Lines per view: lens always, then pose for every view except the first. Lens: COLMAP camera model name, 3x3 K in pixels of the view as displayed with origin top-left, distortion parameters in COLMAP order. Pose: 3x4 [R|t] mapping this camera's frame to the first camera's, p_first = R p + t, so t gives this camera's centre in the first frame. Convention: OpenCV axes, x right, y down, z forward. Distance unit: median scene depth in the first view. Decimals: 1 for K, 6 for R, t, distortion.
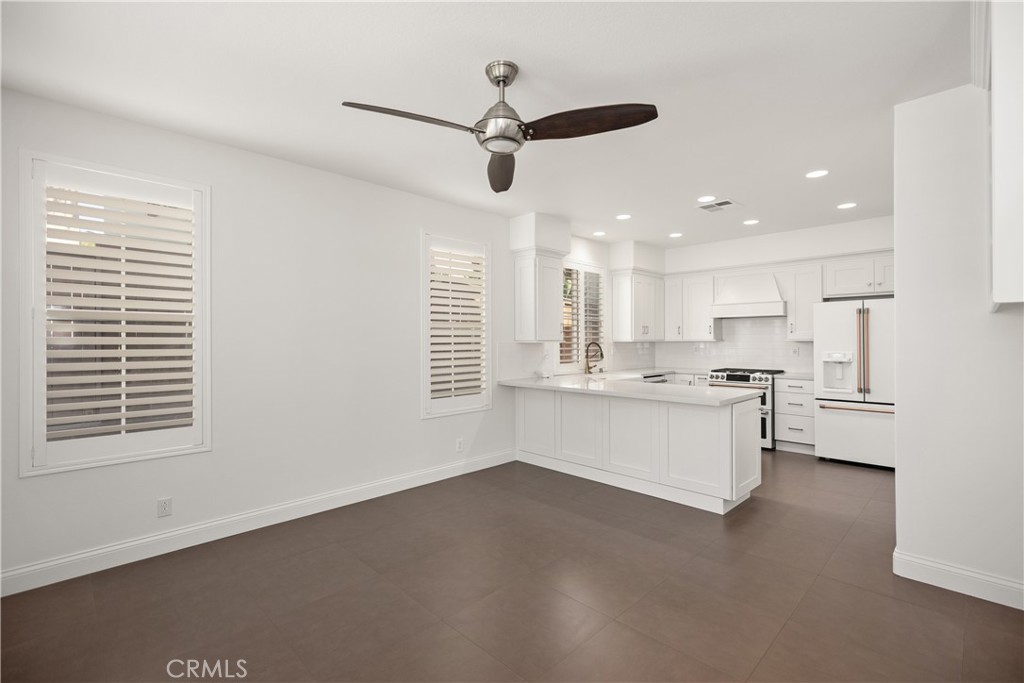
lens RADIAL K [[457.0, 0, 508.0], [0, 457.0, 332.4], [0, 0, 1]] dist [0.000333, 0.000111]
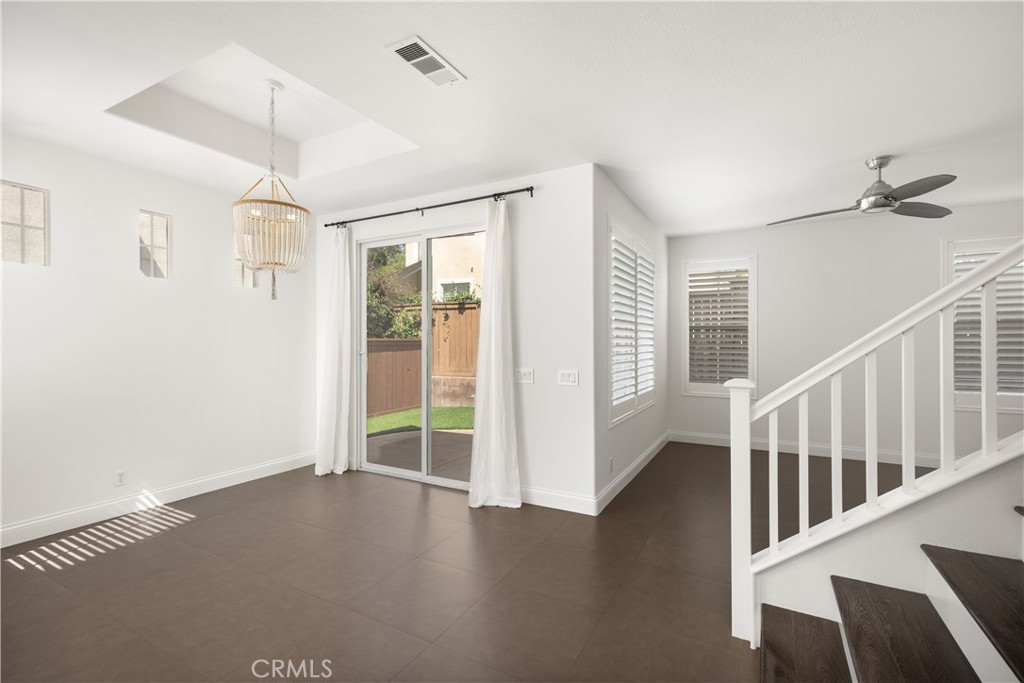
lens RADIAL K [[465.9, 0, 498.1], [0, 465.9, 336.5], [0, 0, 1]] dist [-0.000655, -0.000077]
pose [[0.280058, -0.000045, -0.959983, 0.454504], [0.013511, 0.999901, 0.003895, -0.004259], [0.959888, -0.014061, 0.280030, -0.267272]]
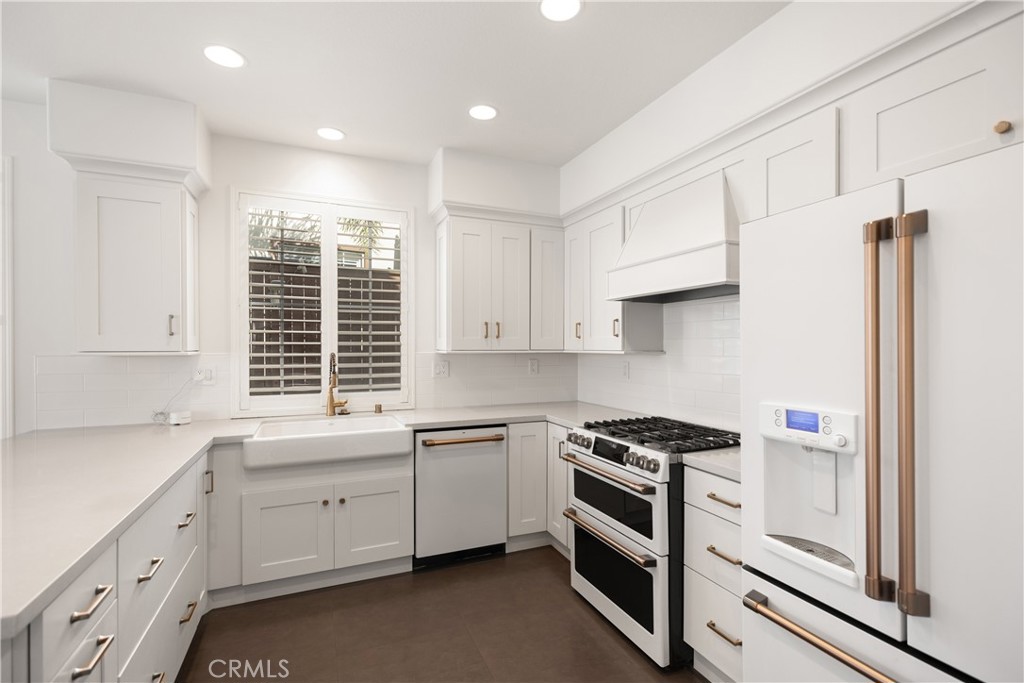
lens RADIAL K [[469.3, 0, 511.4], [0, 469.3, 338.7], [0, 0, 1]] dist [0.000274, -0.000106]
pose [[0.934611, -0.001541, -0.355670, 0.576213], [0.001975, 0.999998, 0.000858, 0.004570], [0.355667, -0.001504, 0.934611, 0.611513]]
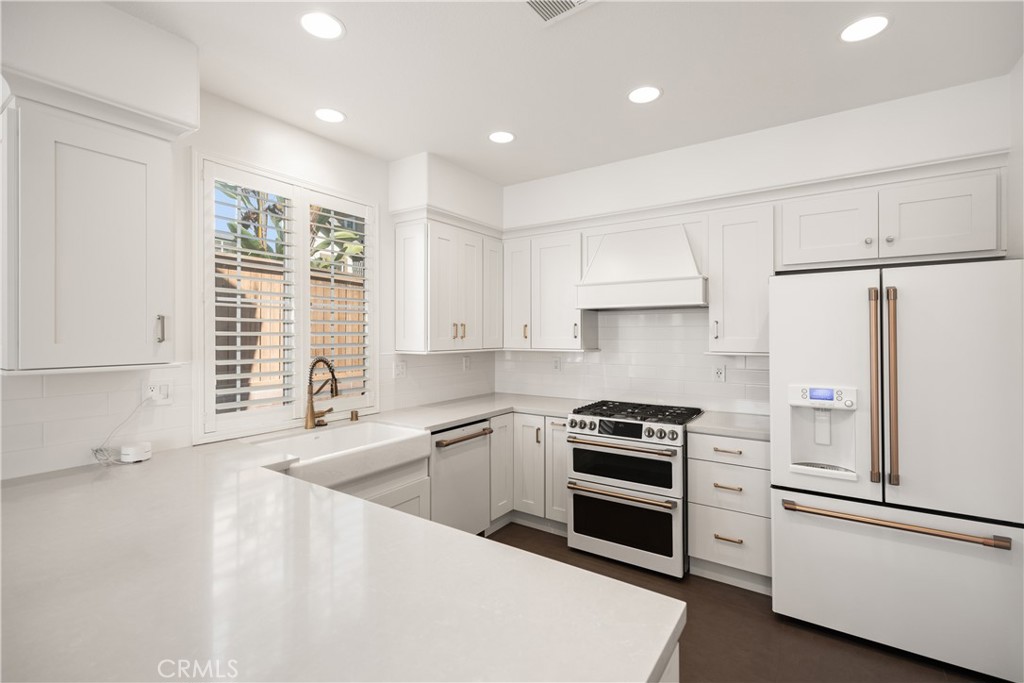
lens RADIAL K [[462.1, 0, 508.3], [0, 462.1, 324.4], [0, 0, 1]] dist [0.002612, 0.000031]
pose [[0.980248, 0.006229, 0.197672, 0.288891], [-0.005049, 0.999966, -0.006473, -0.010998], [-0.197705, 0.005347, 0.980247, 0.539390]]
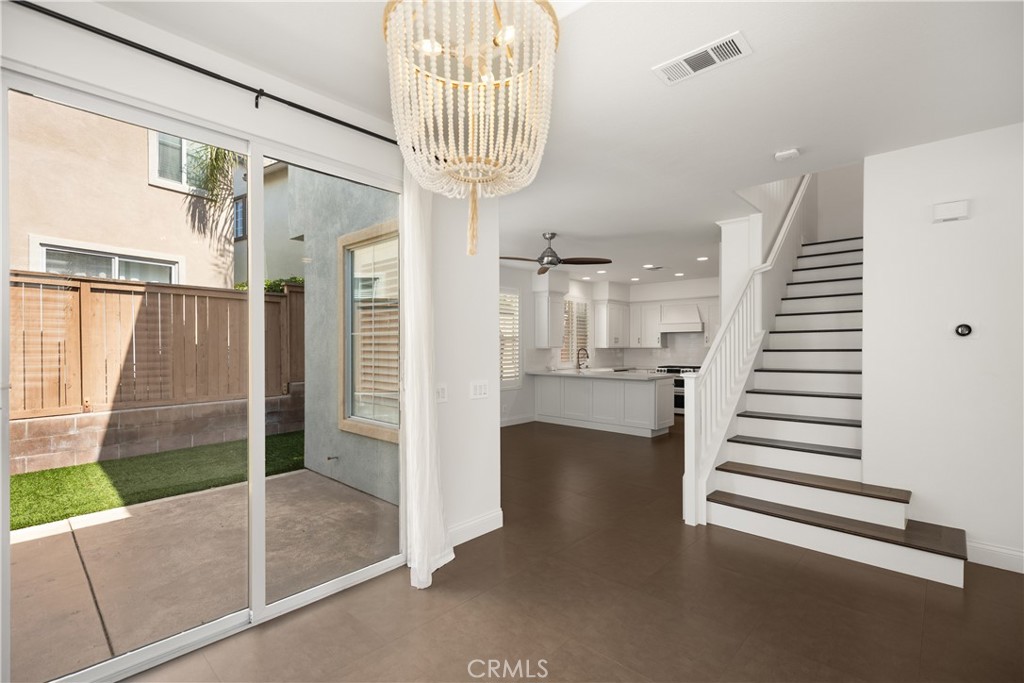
lens RADIAL K [[469.3, 0, 511.4], [0, 469.3, 338.7], [0, 0, 1]] dist [0.000274, -0.000106]
pose [[0.998778, 0.003537, 0.049296, -0.136315], [-0.003452, 0.999992, -0.001804, -0.007408], [-0.049302, 0.001631, 0.998783, -0.595623]]
